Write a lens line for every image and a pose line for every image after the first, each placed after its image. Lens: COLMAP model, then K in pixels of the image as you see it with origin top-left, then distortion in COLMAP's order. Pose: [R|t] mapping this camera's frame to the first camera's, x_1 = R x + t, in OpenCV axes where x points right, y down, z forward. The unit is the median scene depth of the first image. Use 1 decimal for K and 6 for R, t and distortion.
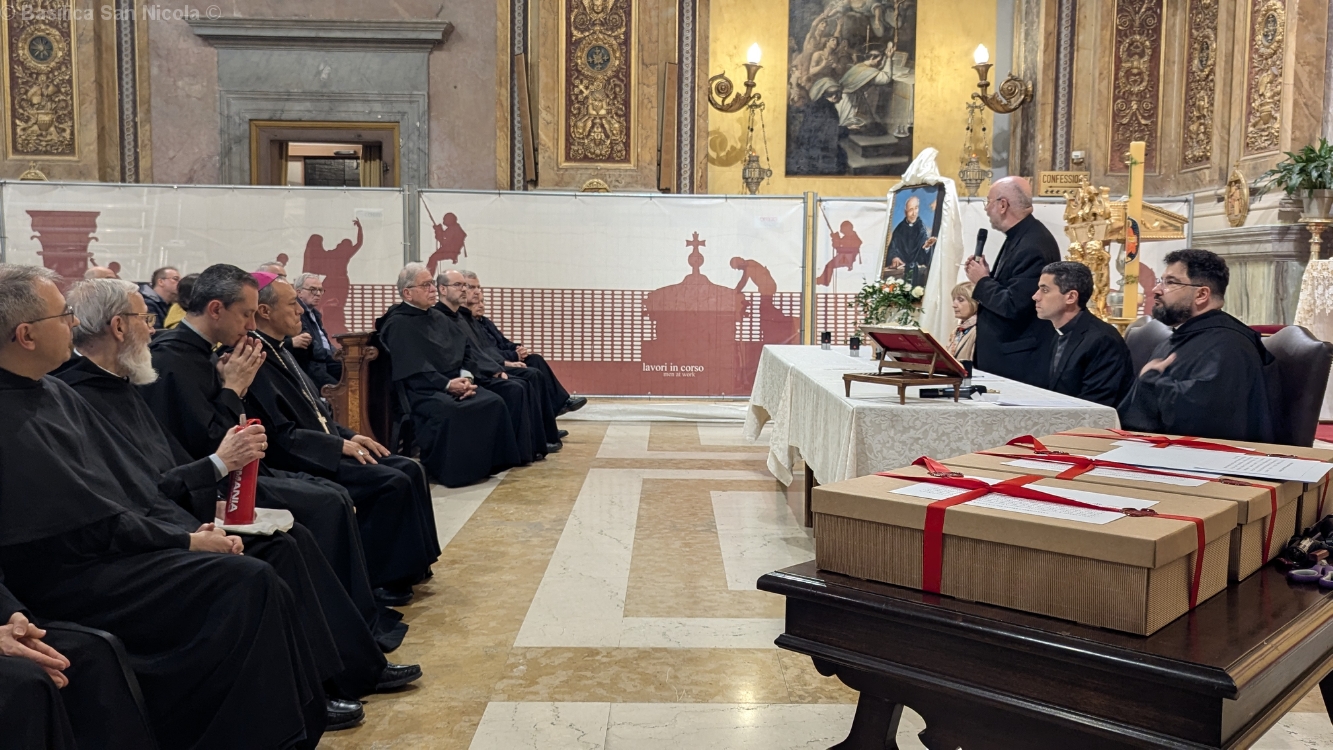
lens RADIAL K [[1182.0, 0, 672.2], [0, 1182.0, 364.6], [0, 0, 1]] dist [0.047983, -0.033709]
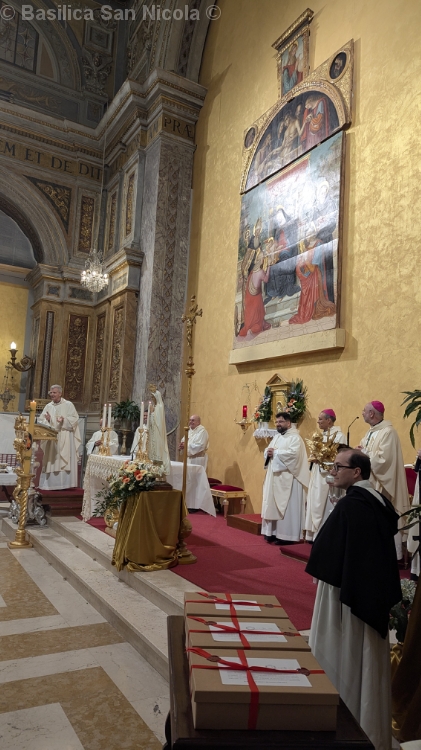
lens RADIAL K [[534.0, 0, 207.2], [0, 534.0, 382.3], [0, 0, 1]] dist [0.067034, -0.058218]
pose [[0.872507, 0.085257, 0.481105, 0.096569], [-0.010995, 0.987835, -0.155115, -0.033927], [-0.488477, 0.130049, 0.862831, -0.081694]]
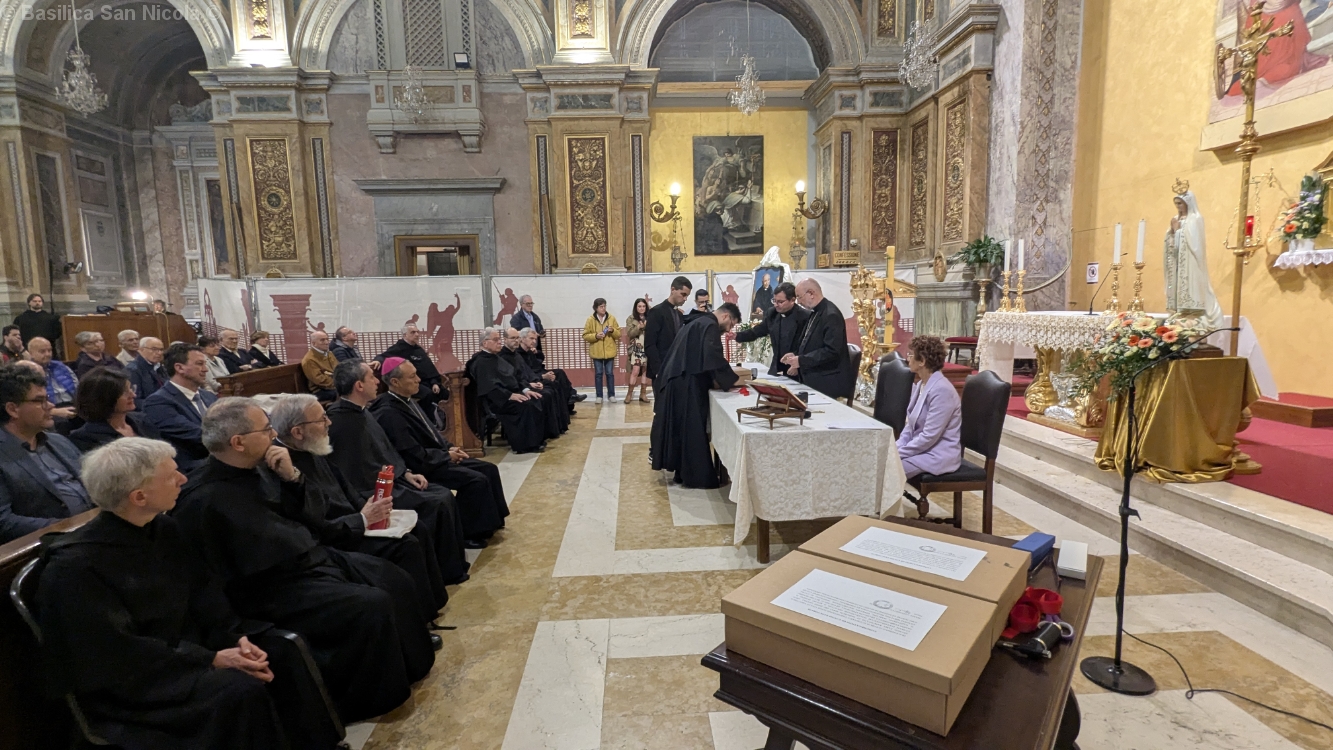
lens RADIAL K [[637.5, 0, 659.0], [0, 637.5, 370.6], [0, 0, 1]] dist [-0.000224, -0.000766]
pose [[0.998653, -0.038138, 0.035194, 0.000210], [0.036660, 0.998456, 0.041724, -0.030537], [-0.036731, -0.040378, 0.998509, 0.024868]]
